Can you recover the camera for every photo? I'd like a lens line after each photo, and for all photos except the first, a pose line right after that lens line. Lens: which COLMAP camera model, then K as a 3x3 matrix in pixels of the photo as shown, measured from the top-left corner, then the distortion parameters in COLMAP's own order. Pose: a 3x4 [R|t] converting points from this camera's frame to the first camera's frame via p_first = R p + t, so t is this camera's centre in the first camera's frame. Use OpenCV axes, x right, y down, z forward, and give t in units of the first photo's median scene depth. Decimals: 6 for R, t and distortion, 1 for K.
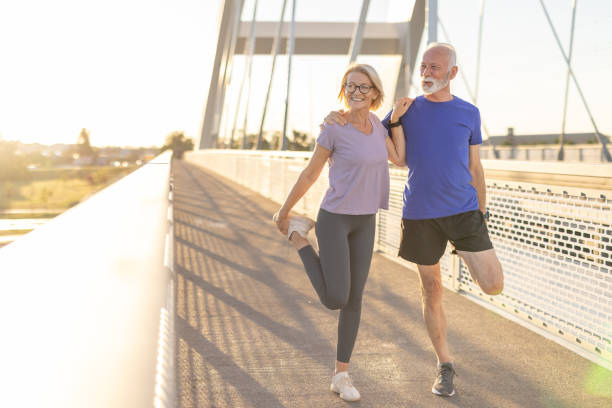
lens RADIAL K [[852.2, 0, 302.3], [0, 852.2, 205.2], [0, 0, 1]] dist [0.006198, 0.028041]
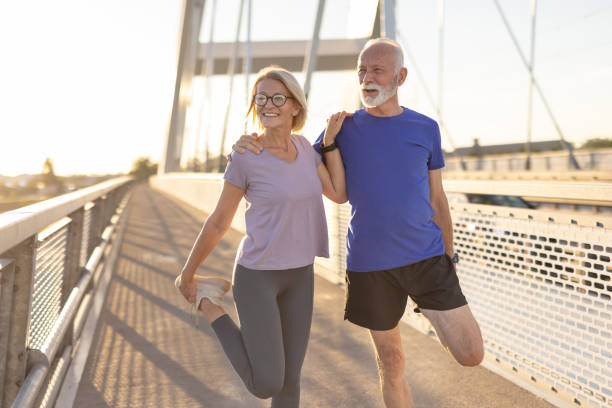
lens RADIAL K [[852.2, 0, 302.3], [0, 852.2, 205.2], [0, 0, 1]] dist [0.006198, 0.028041]
pose [[0.998341, -0.045792, 0.034895, 0.035717], [0.046549, 0.998692, -0.021177, -0.018777], [-0.033880, 0.022766, 0.999167, 0.159701]]
